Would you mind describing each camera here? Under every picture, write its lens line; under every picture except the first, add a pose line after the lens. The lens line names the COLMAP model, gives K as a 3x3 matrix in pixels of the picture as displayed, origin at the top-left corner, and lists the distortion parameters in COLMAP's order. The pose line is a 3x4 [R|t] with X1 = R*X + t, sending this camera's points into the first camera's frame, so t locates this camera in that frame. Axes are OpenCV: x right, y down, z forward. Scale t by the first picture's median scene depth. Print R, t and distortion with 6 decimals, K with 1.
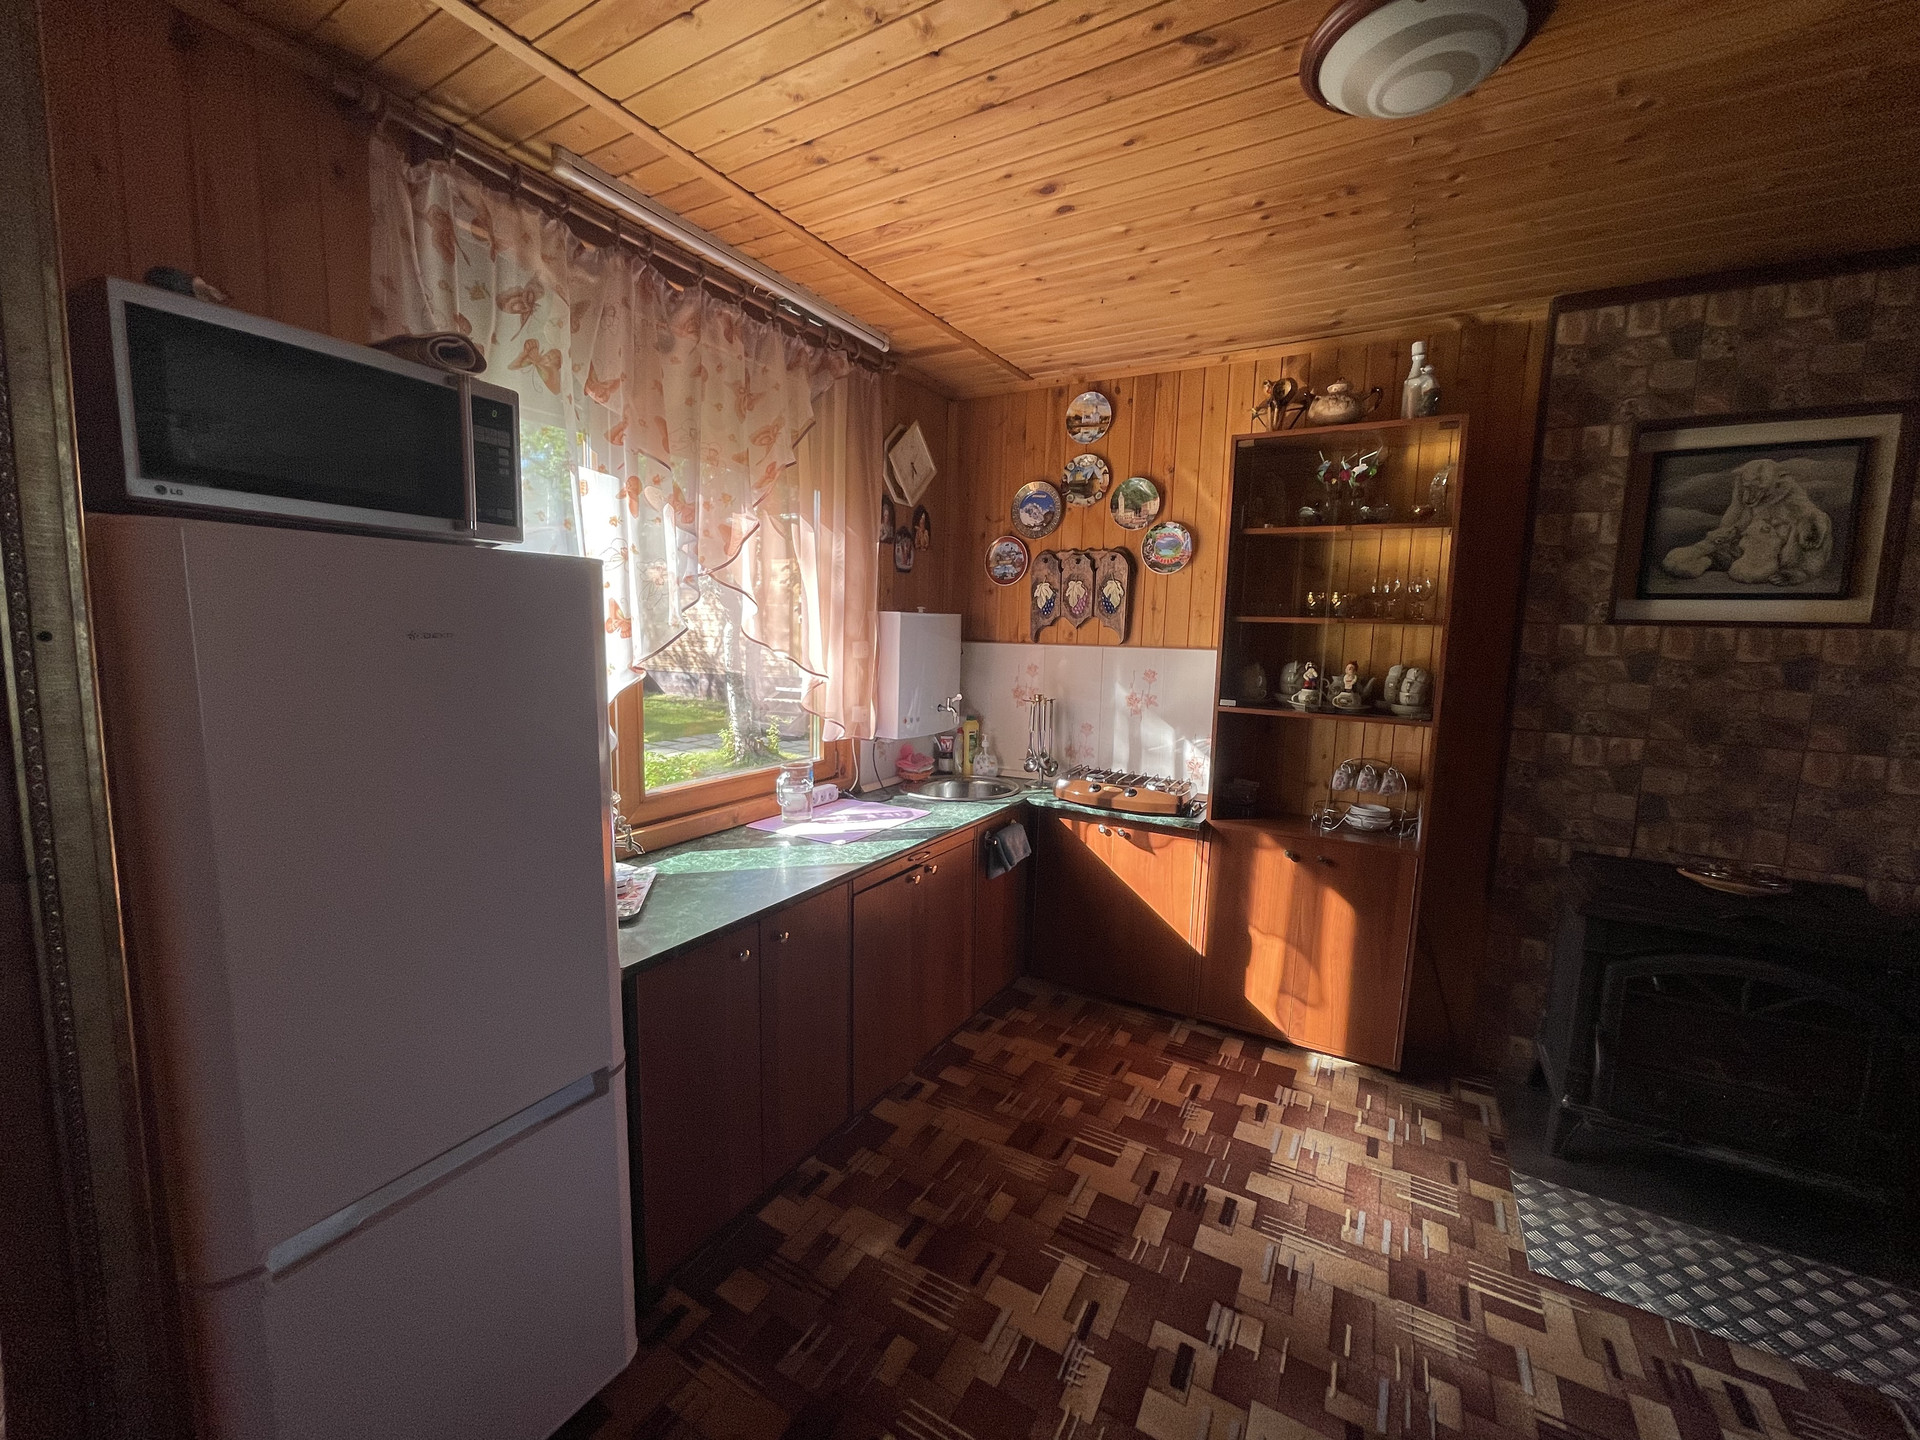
lens RADIAL K [[772.2, 0, 955.0], [0, 772.2, 719.7], [0, 0, 1]] dist [0.001917, -0.001160]
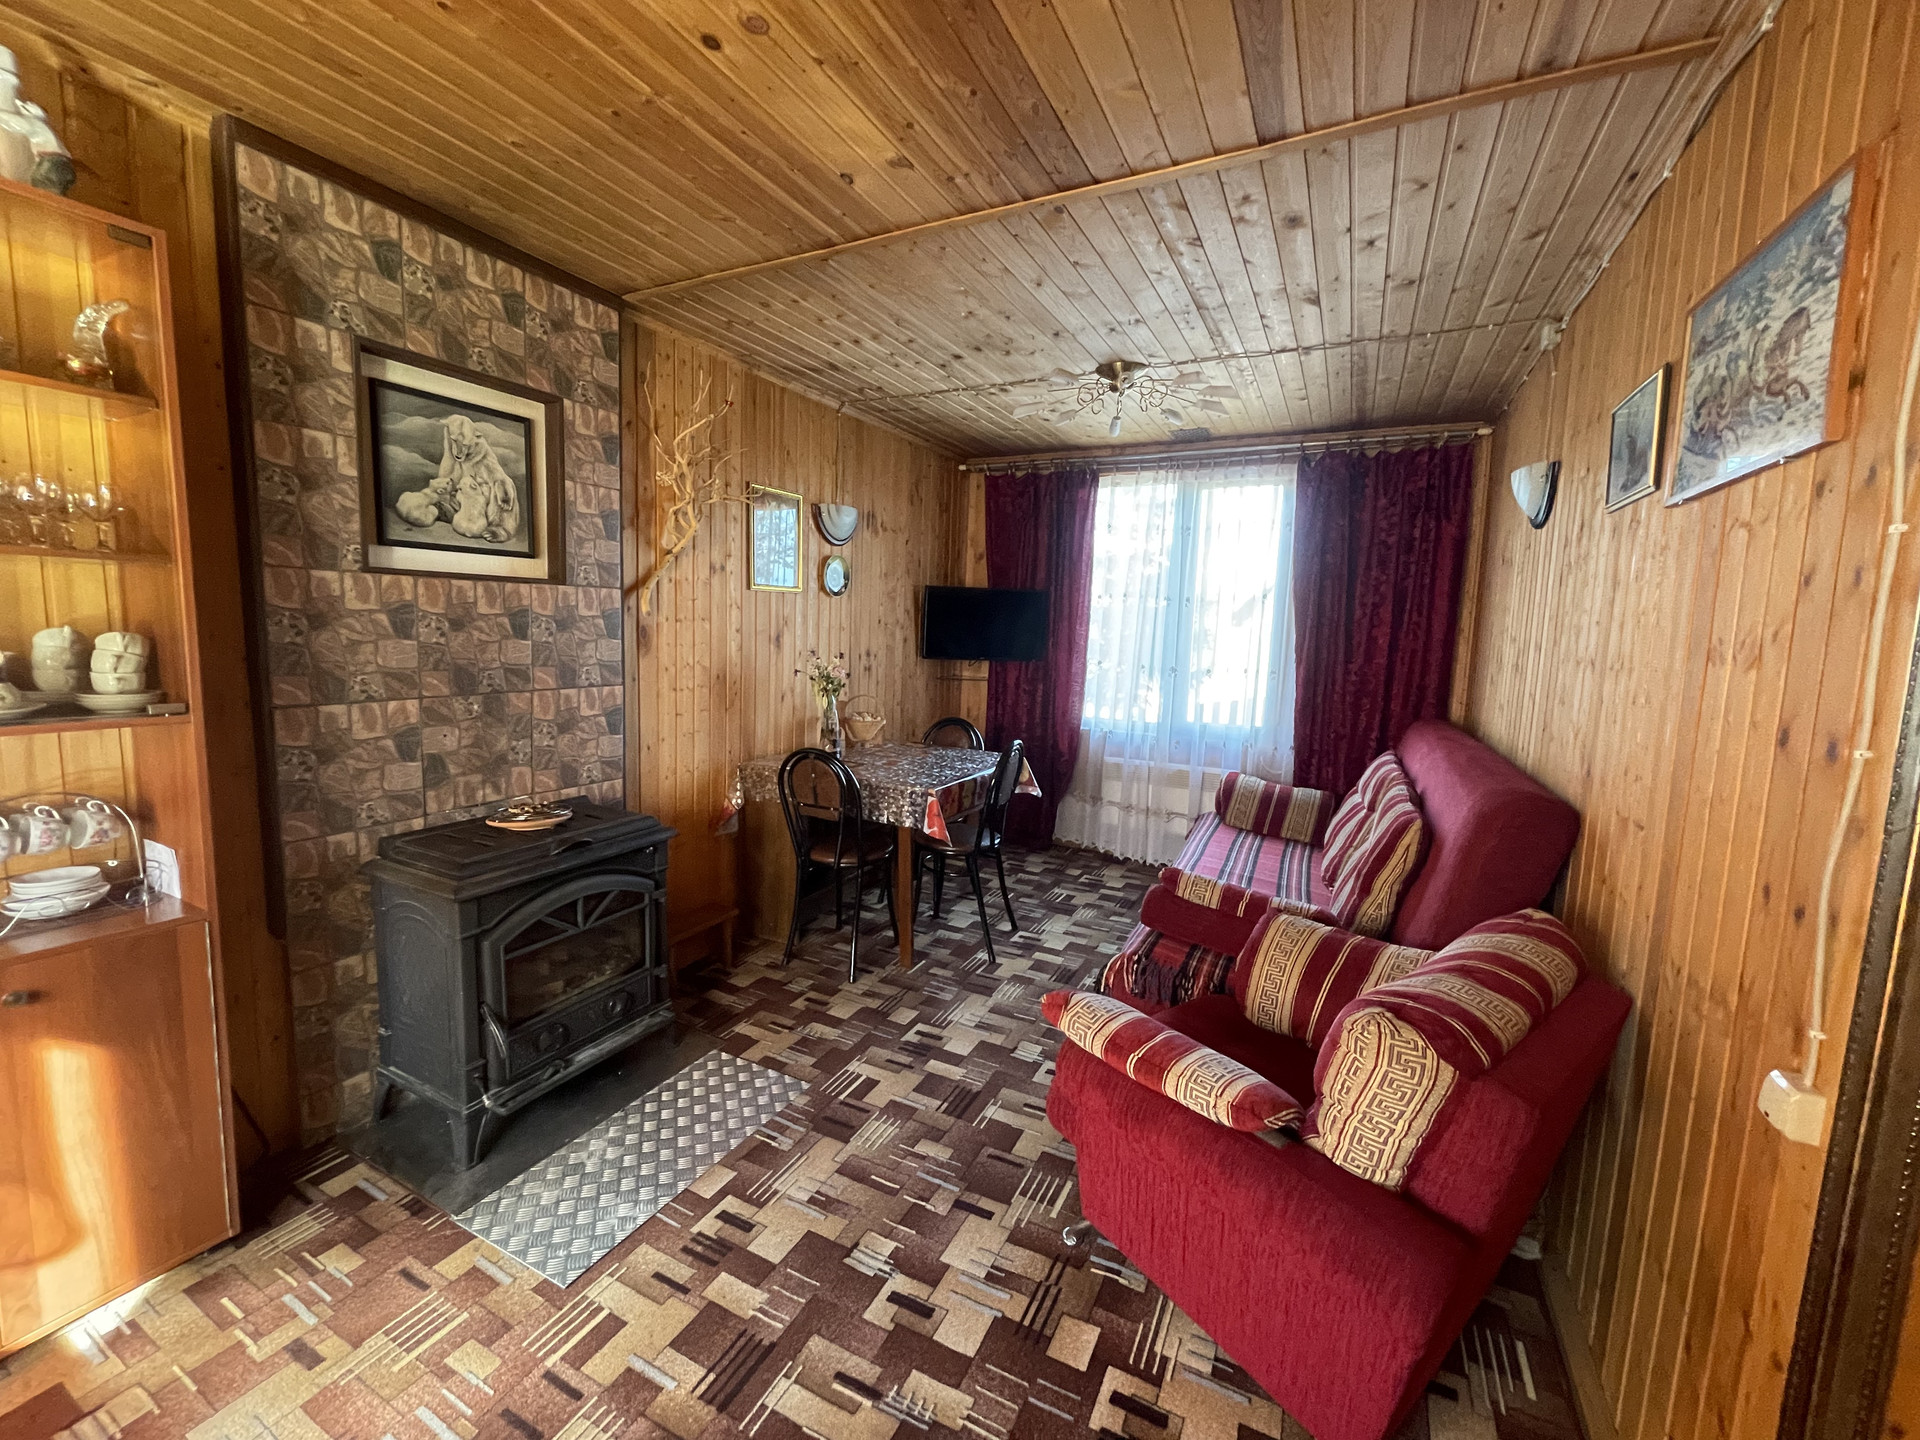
lens RADIAL K [[772.2, 0, 959.6], [0, 772.2, 718.4], [0, 0, 1]] dist [0.001917, -0.001160]
pose [[-0.055885, -0.151313, 0.986905, -0.066671], [0.082258, 0.984391, 0.155586, -0.044522], [-0.995043, 0.089876, -0.042566, 0.409709]]
